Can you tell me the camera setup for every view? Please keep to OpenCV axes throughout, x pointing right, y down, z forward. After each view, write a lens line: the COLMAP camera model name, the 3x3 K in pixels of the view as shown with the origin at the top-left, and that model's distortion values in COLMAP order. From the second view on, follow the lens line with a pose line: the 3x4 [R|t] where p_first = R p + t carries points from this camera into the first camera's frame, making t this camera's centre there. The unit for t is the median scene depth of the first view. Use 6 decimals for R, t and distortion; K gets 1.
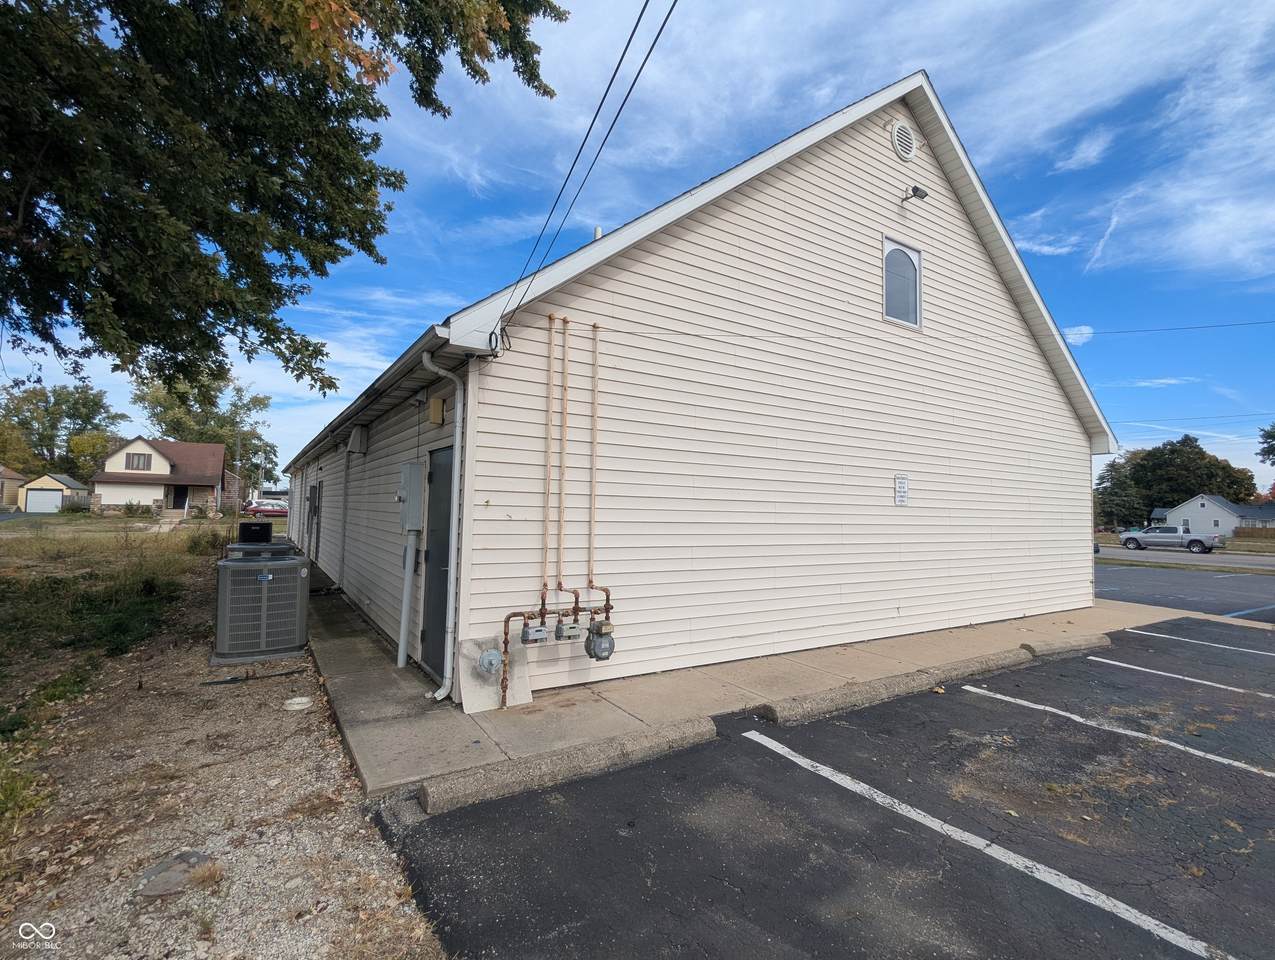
lens RADIAL K [[601.6, 0, 633.6], [0, 601.6, 477.8], [0, 0, 1]] dist [-0.003885, -0.000267]
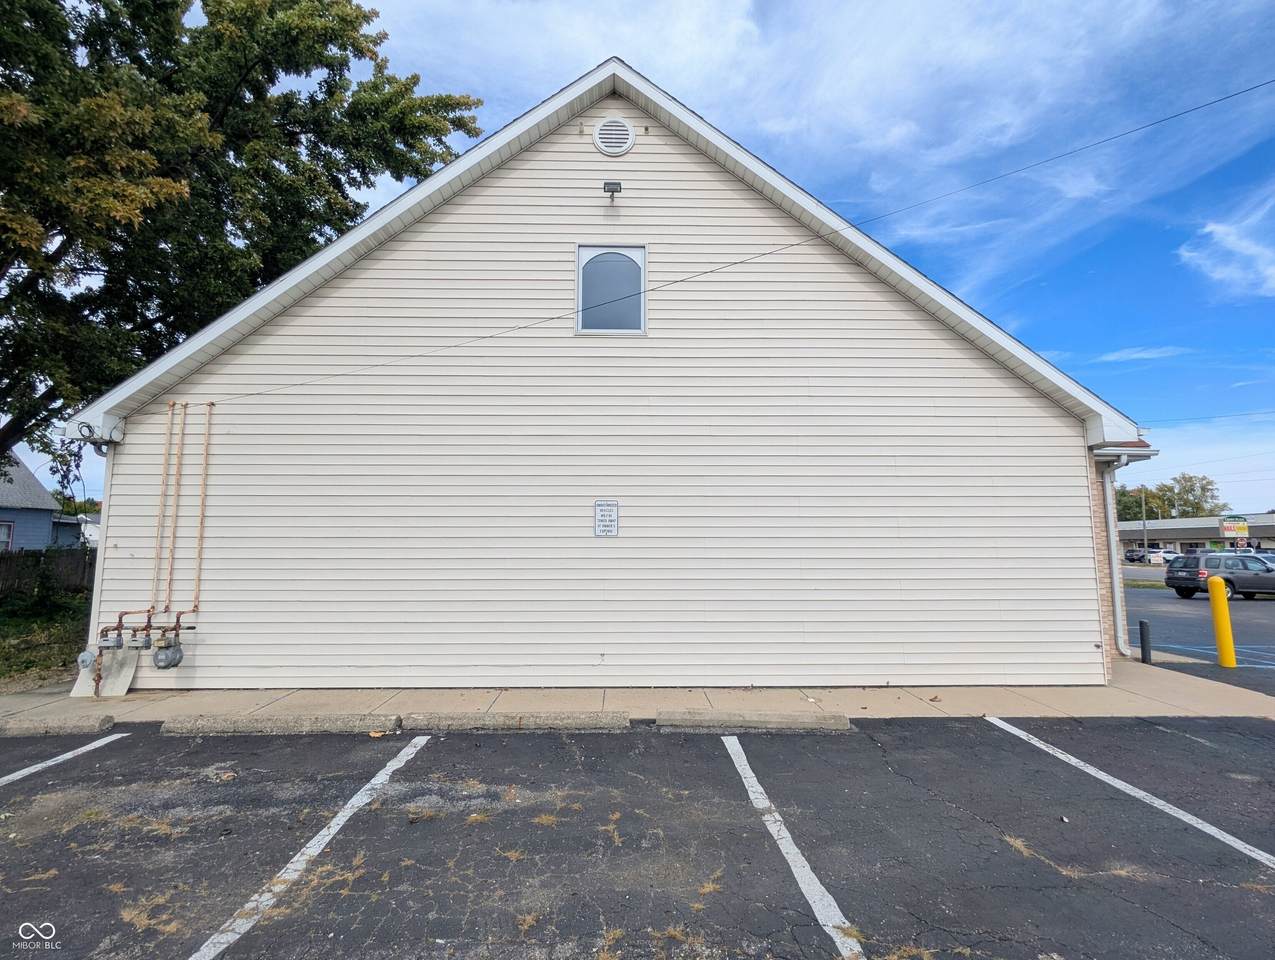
lens RADIAL K [[609.7, 0, 642.3], [0, 609.7, 478.1], [0, 0, 1]] dist [0.002331, 0.000220]
pose [[0.853367, -0.081724, -0.514865, 0.960296], [0.046944, 0.995670, -0.080235, 0.035323], [0.519193, 0.044300, 0.853508, 0.264655]]
